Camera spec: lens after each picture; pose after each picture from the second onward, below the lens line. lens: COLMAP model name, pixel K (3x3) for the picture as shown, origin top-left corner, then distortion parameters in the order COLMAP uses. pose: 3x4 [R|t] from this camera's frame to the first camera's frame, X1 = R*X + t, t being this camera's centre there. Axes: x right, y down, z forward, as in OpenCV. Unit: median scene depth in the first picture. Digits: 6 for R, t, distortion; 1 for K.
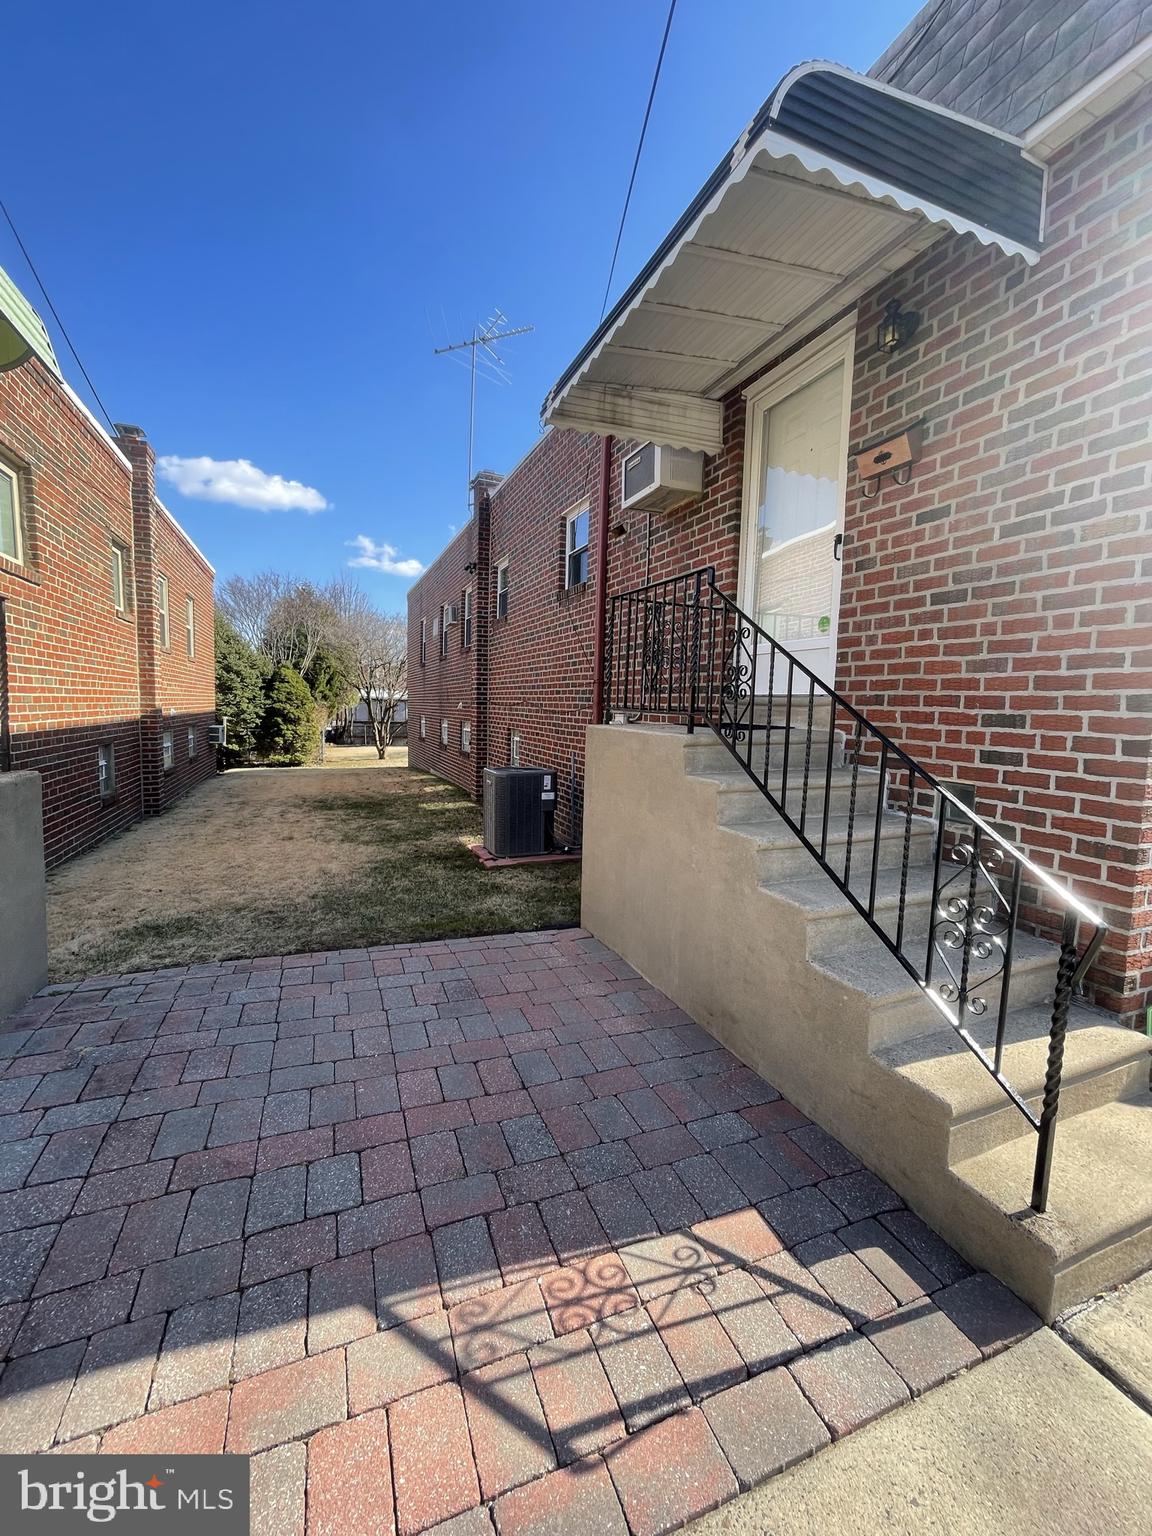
lens RADIAL K [[619.9, 0, 577.1], [0, 619.9, 761.3], [0, 0, 1]] dist [-0.001467, -0.000271]
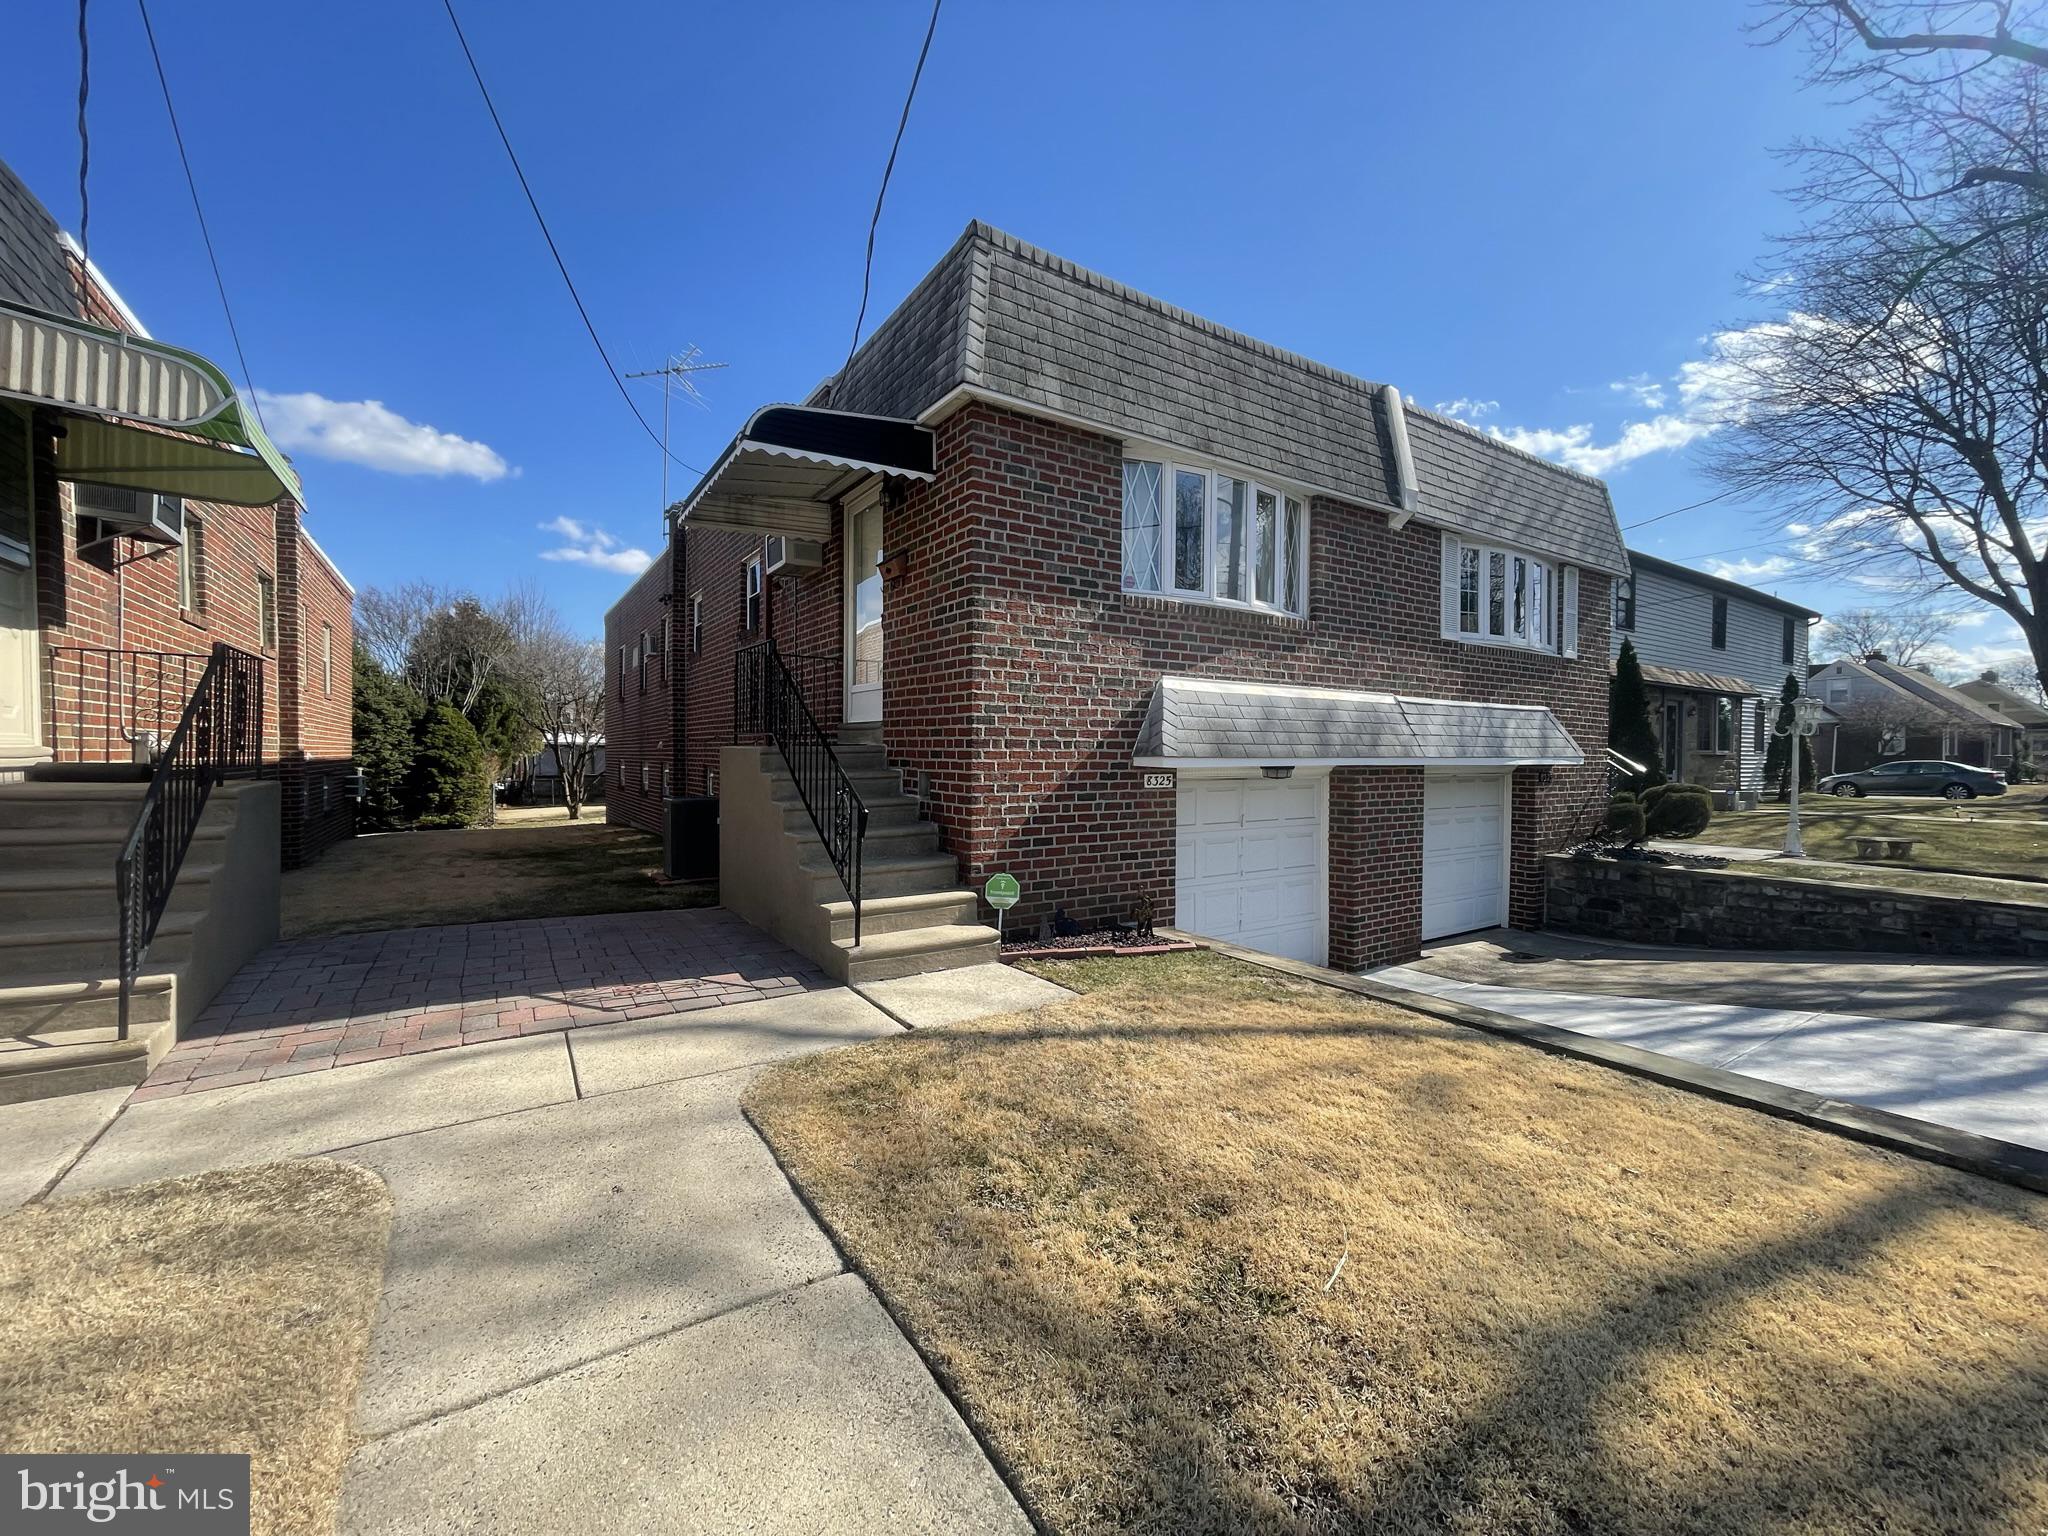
lens RADIAL K [[821.9, 0, 1019.2], [0, 821.9, 770.0], [0, 0, 1]] dist [-0.039629, 0.022926]
pose [[0.981951, -0.022988, 0.187731, 0.071091], [0.035304, 0.997419, -0.062524, 0.027421], [-0.185810, 0.068023, 0.980228, -0.182724]]
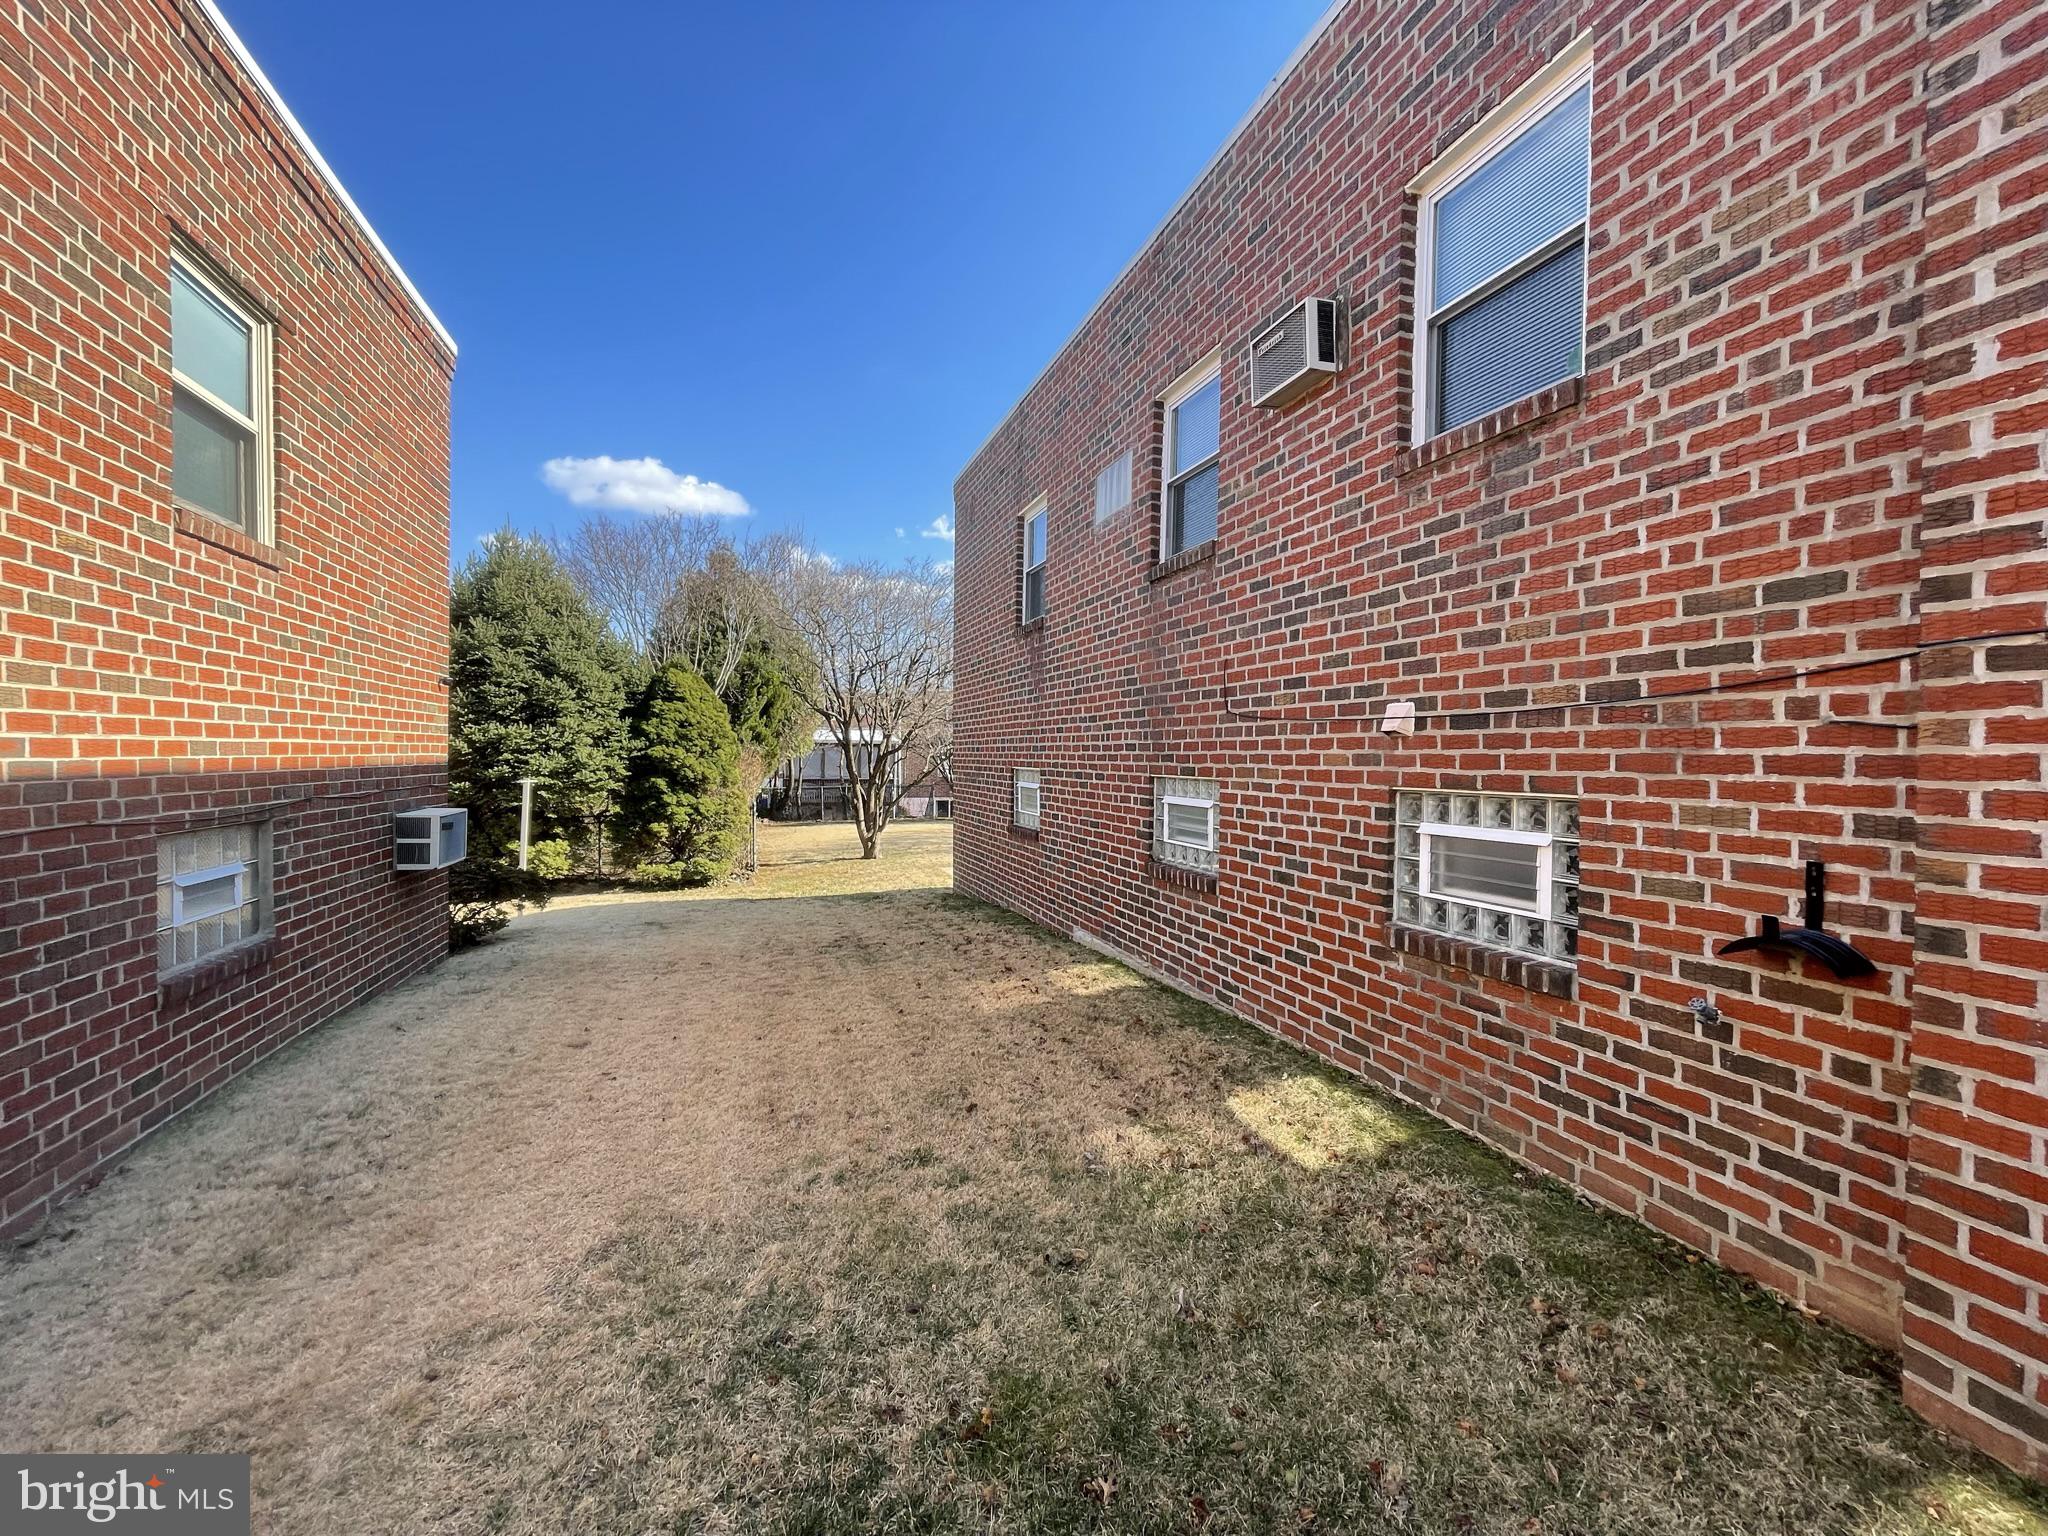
lens RADIAL K [[826.6, 0, 1015.3], [0, 826.6, 767.8], [0, 0, 1]] dist [-0.001467, -0.000271]
pose [[0.996786, -0.016447, -0.078401, -0.203515], [0.010734, 0.997293, -0.072737, -0.035923], [0.079385, 0.071662, 0.994265, 0.484936]]
